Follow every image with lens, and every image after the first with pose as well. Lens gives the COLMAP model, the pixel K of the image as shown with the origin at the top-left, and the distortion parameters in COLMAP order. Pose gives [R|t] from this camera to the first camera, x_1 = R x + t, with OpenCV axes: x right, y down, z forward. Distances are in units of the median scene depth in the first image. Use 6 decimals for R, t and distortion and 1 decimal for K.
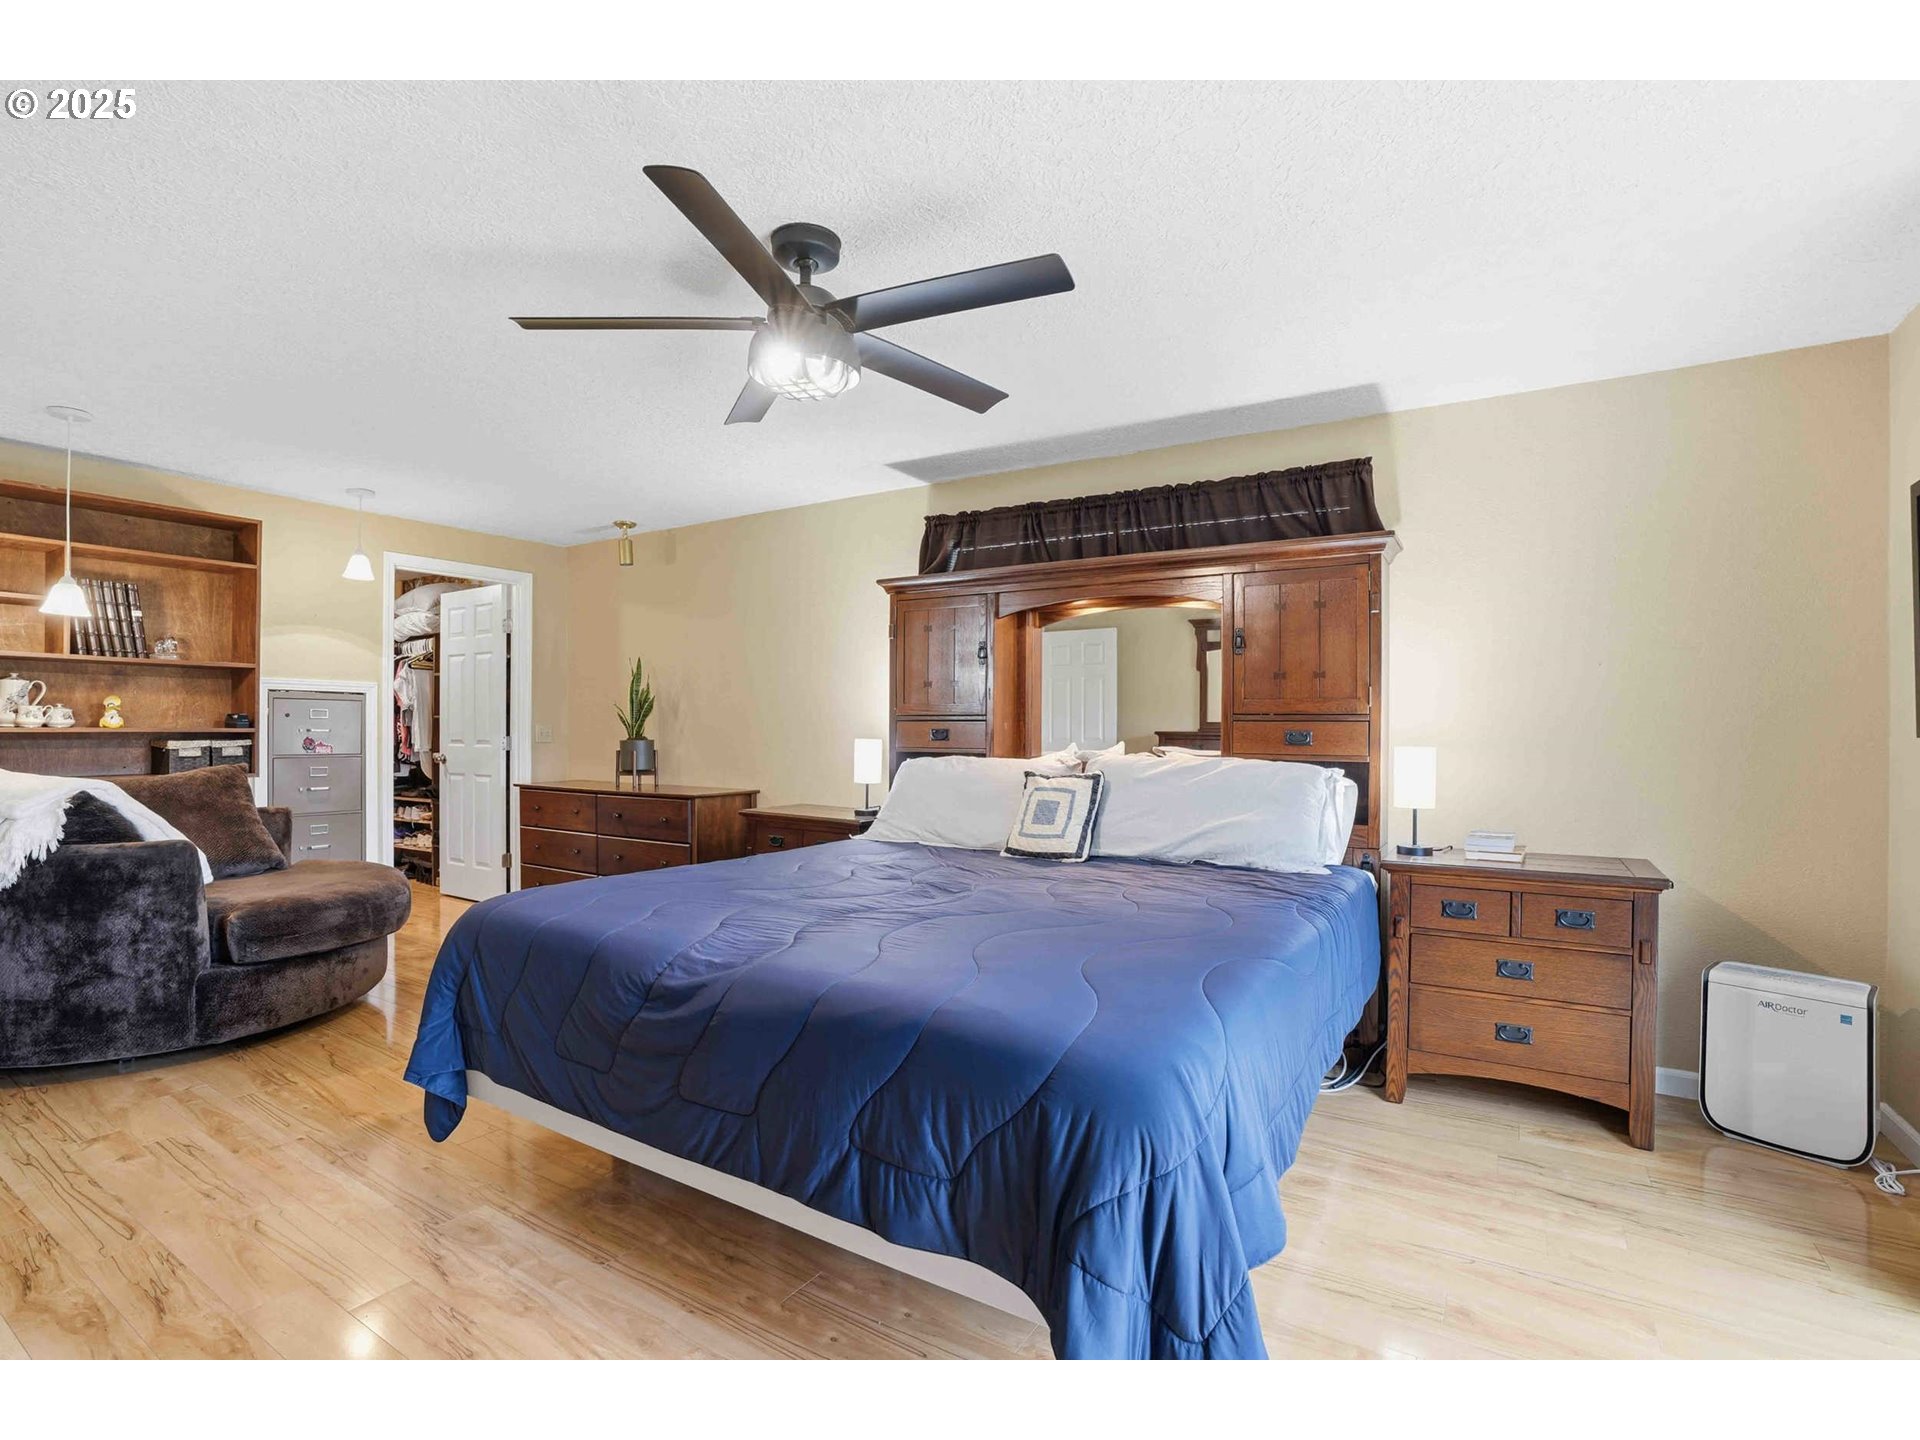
lens RADIAL K [[874.6, 0, 960.0], [0, 874.6, 720.0], [0, 0, 1]] dist [-0.081237, 0.000187]
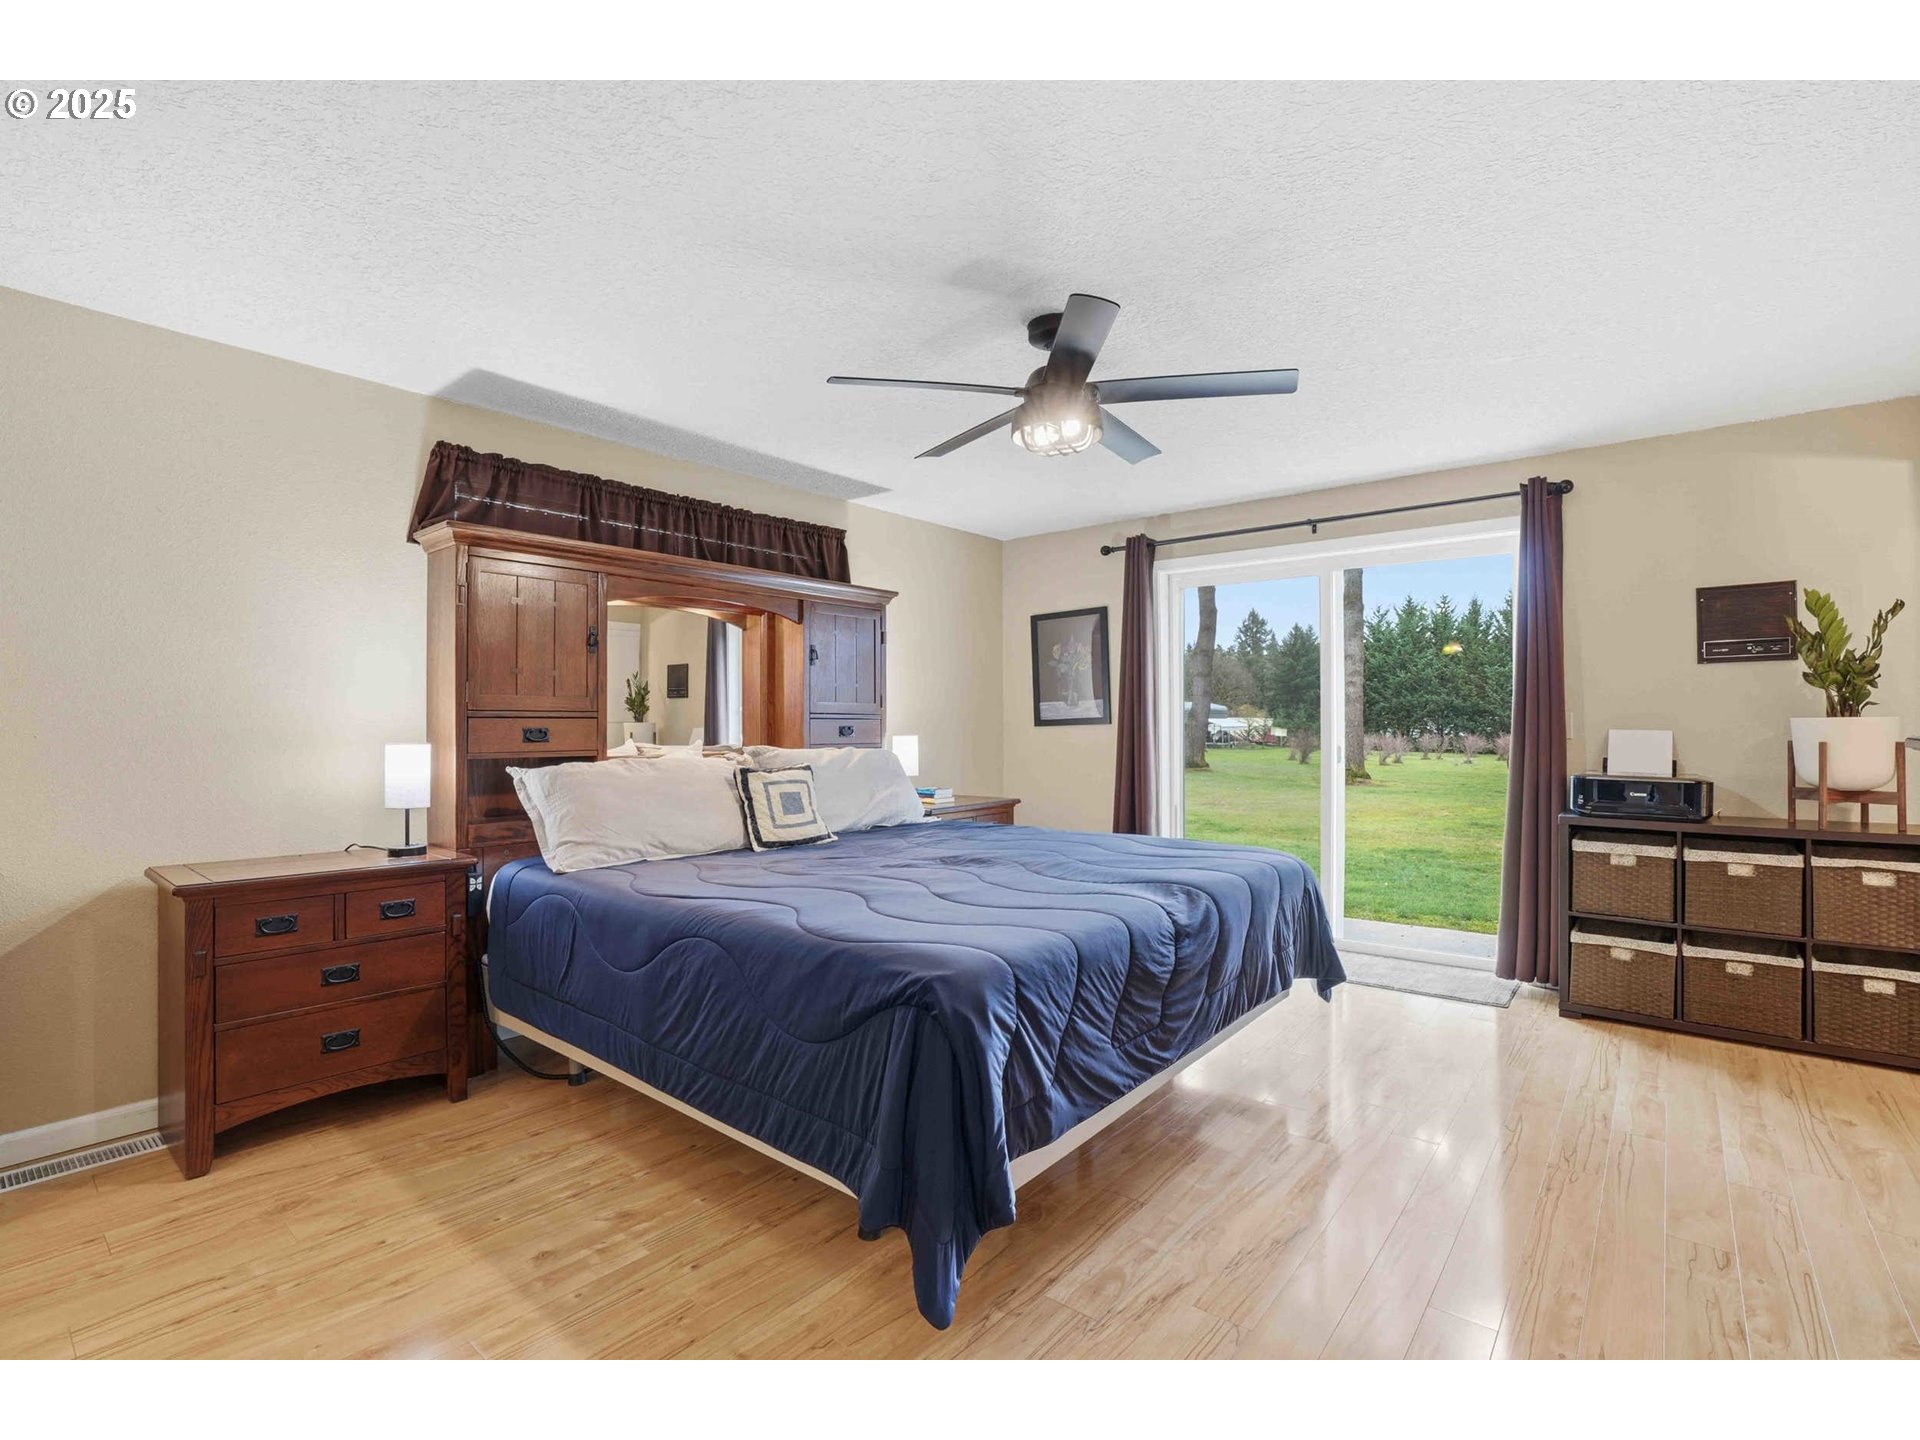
lens RADIAL K [[910.7, 0, 940.3], [0, 910.7, 709.4], [0, 0, 1]] dist [-0.063487, 0.025084]
pose [[0.158032, 0.012275, 0.987358, -0.800263], [-0.004524, 0.999921, -0.011707, 0.001240], [-0.987424, -0.002616, 0.158075, 0.514978]]
